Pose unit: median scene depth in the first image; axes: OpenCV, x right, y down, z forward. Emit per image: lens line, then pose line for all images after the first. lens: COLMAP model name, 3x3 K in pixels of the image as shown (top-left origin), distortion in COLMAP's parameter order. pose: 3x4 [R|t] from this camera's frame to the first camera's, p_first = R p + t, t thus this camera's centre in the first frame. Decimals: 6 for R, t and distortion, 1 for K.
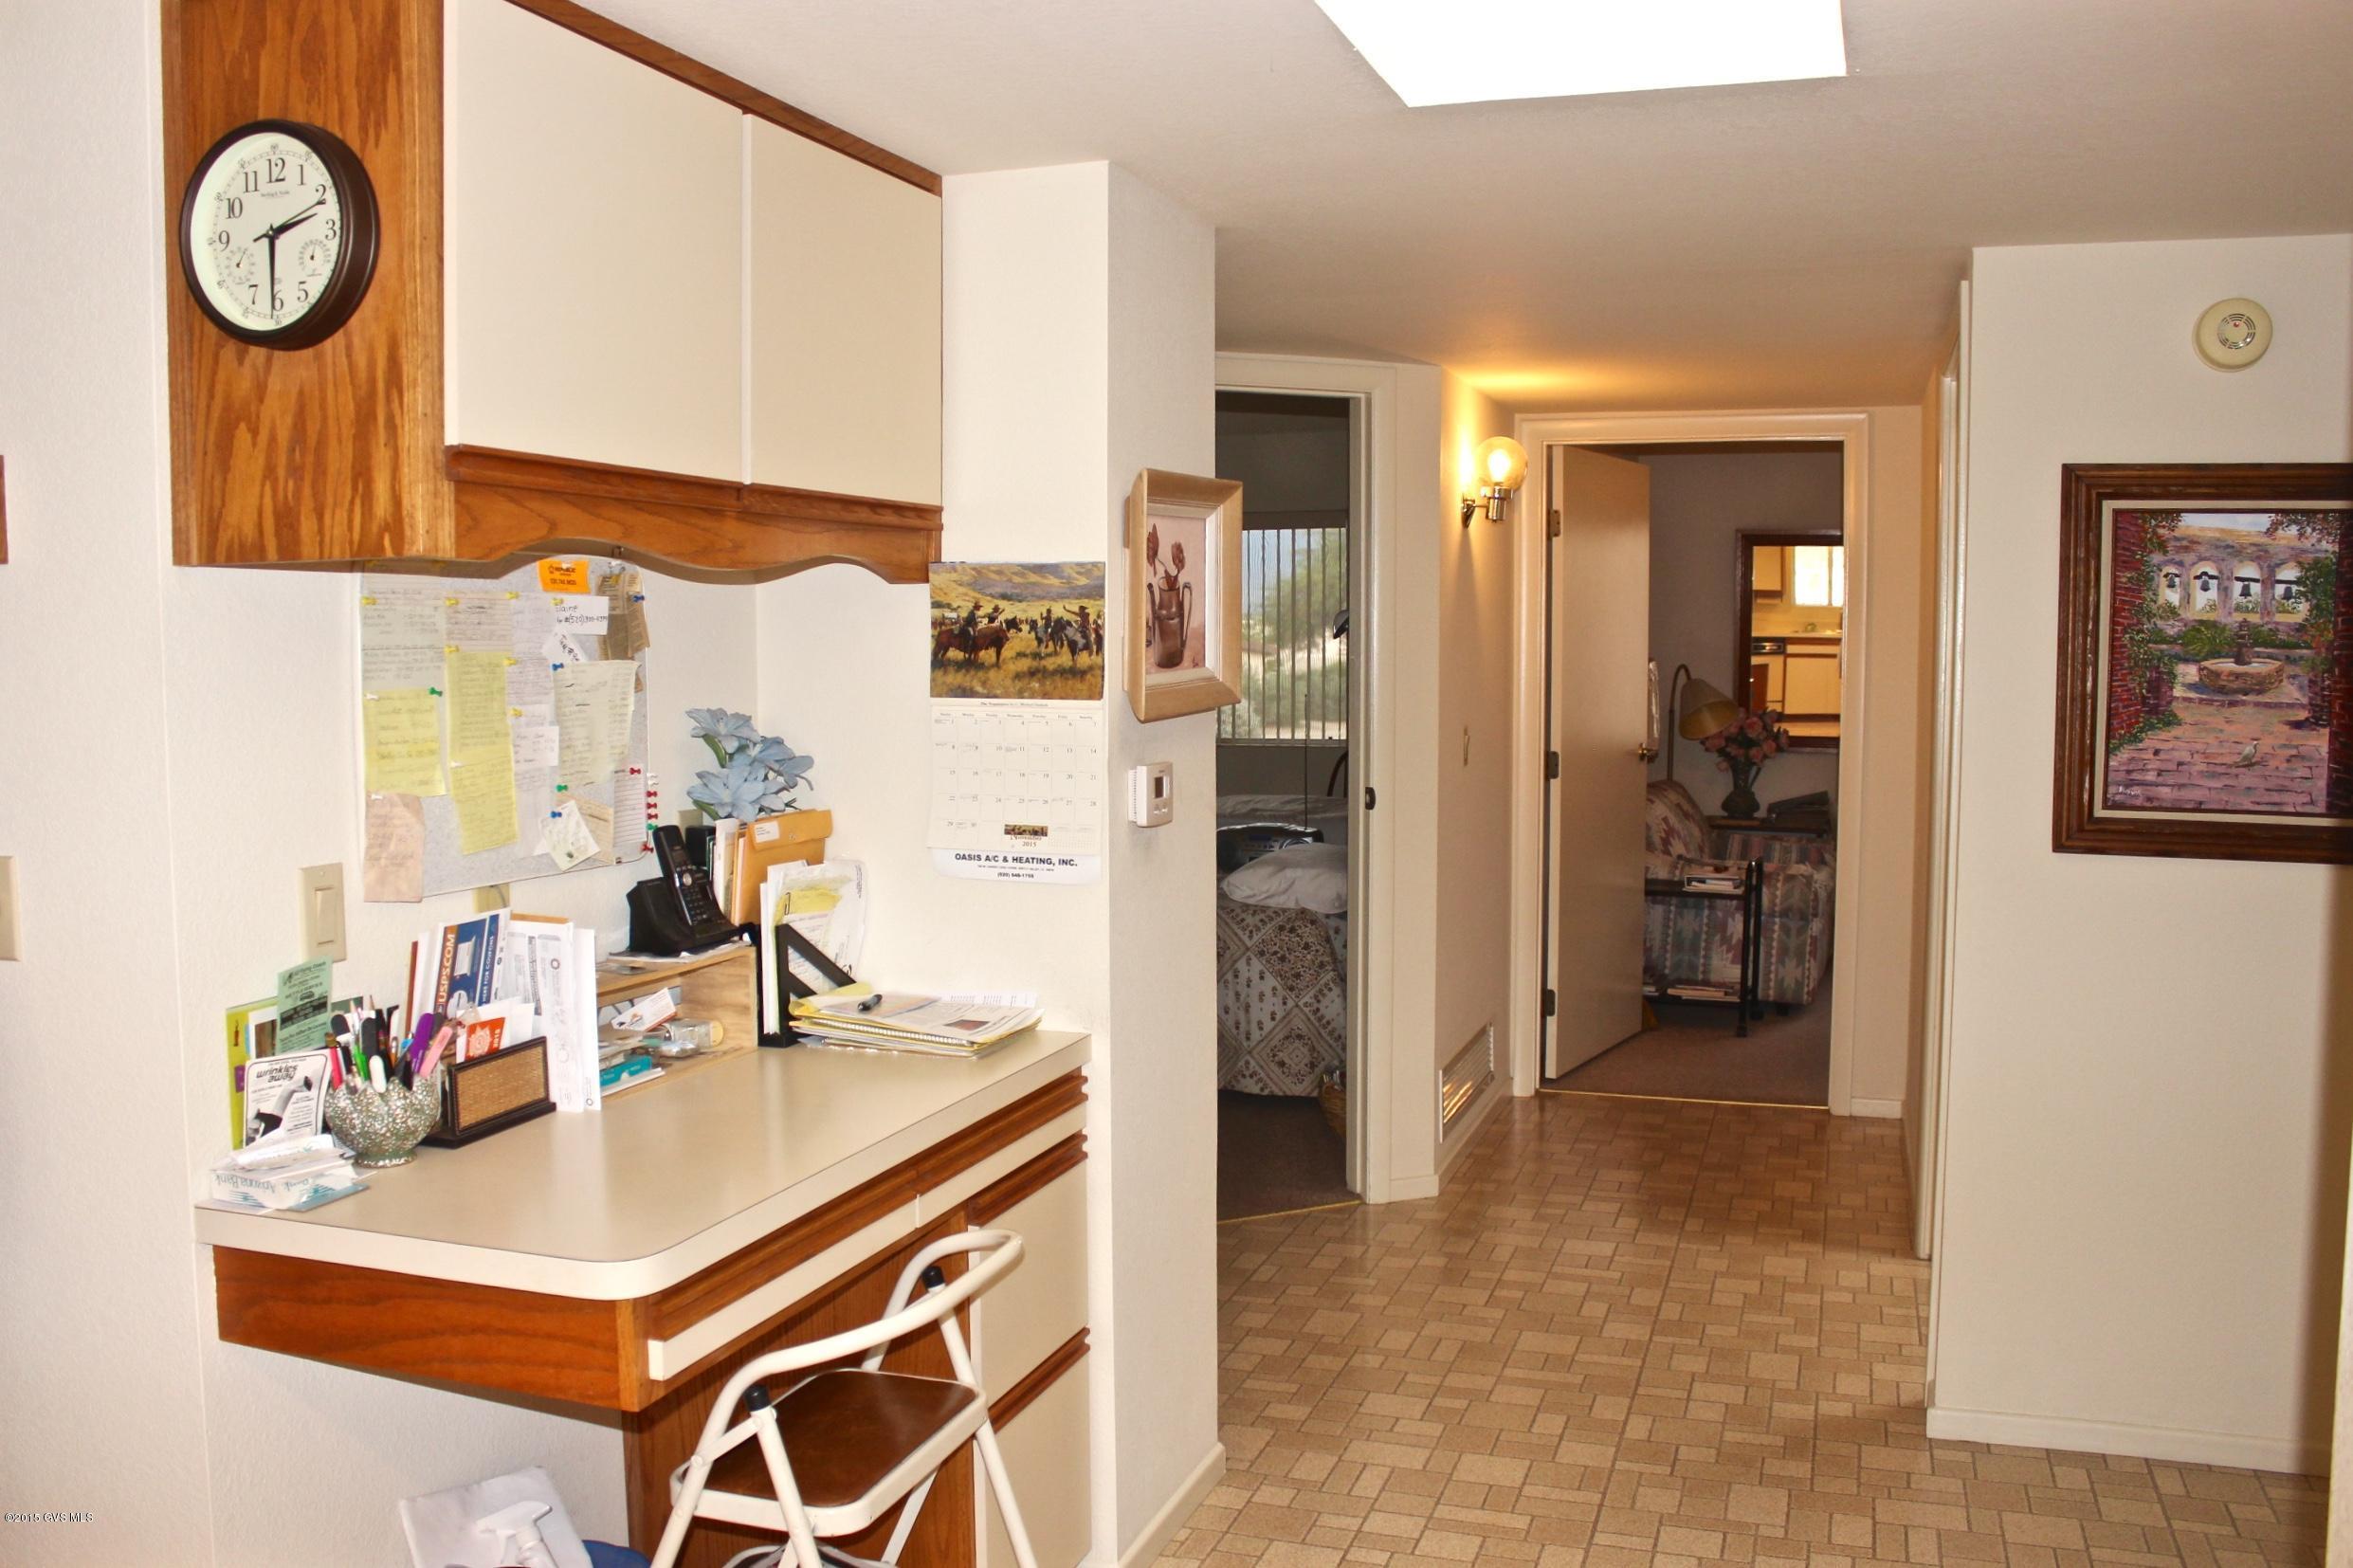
lens RADIAL K [[2013.4, 0, 1094.3], [0, 2013.4, 797.6], [0, 0, 1]] dist [-0.144860, 0.108612]
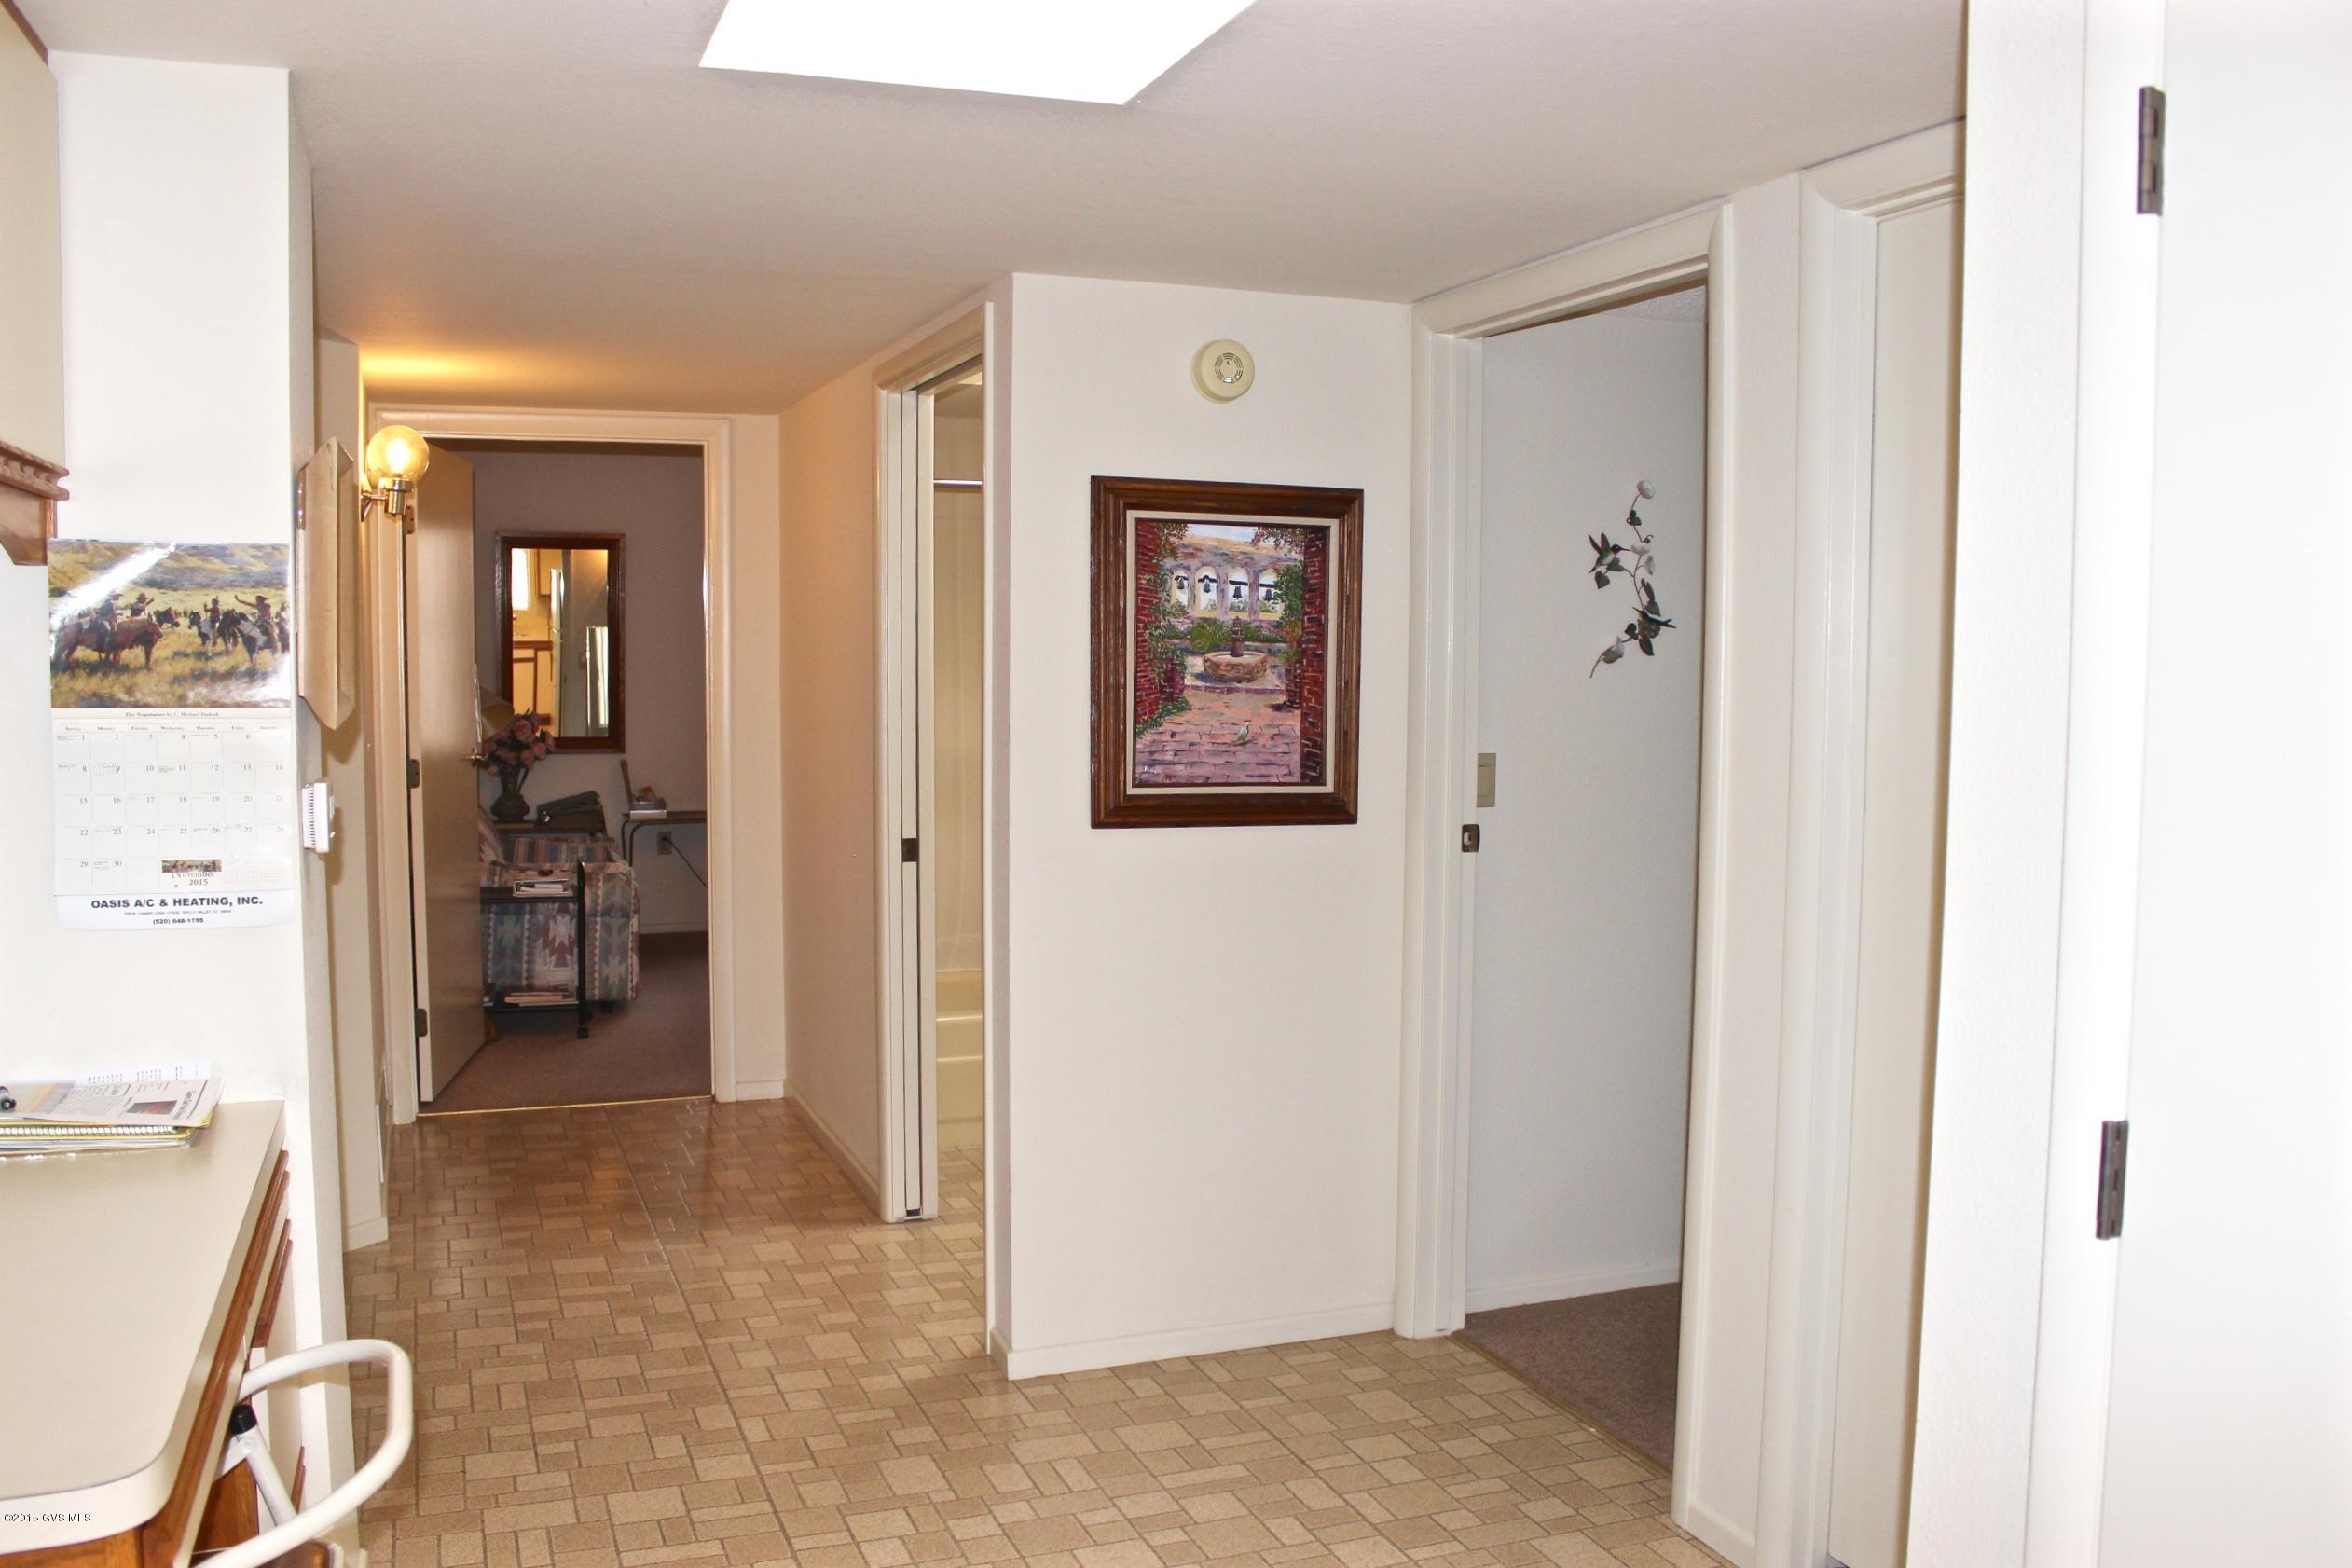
lens RADIAL K [[2012.6, 0, 1125.1], [0, 2012.6, 806.0], [0, 0, 1]] dist [-0.144860, 0.108612]
pose [[0.772044, -0.047480, 0.633793, -0.218168], [0.046428, 0.998755, 0.018265, -0.004707], [-0.633871, 0.015324, 0.773287, 0.115957]]
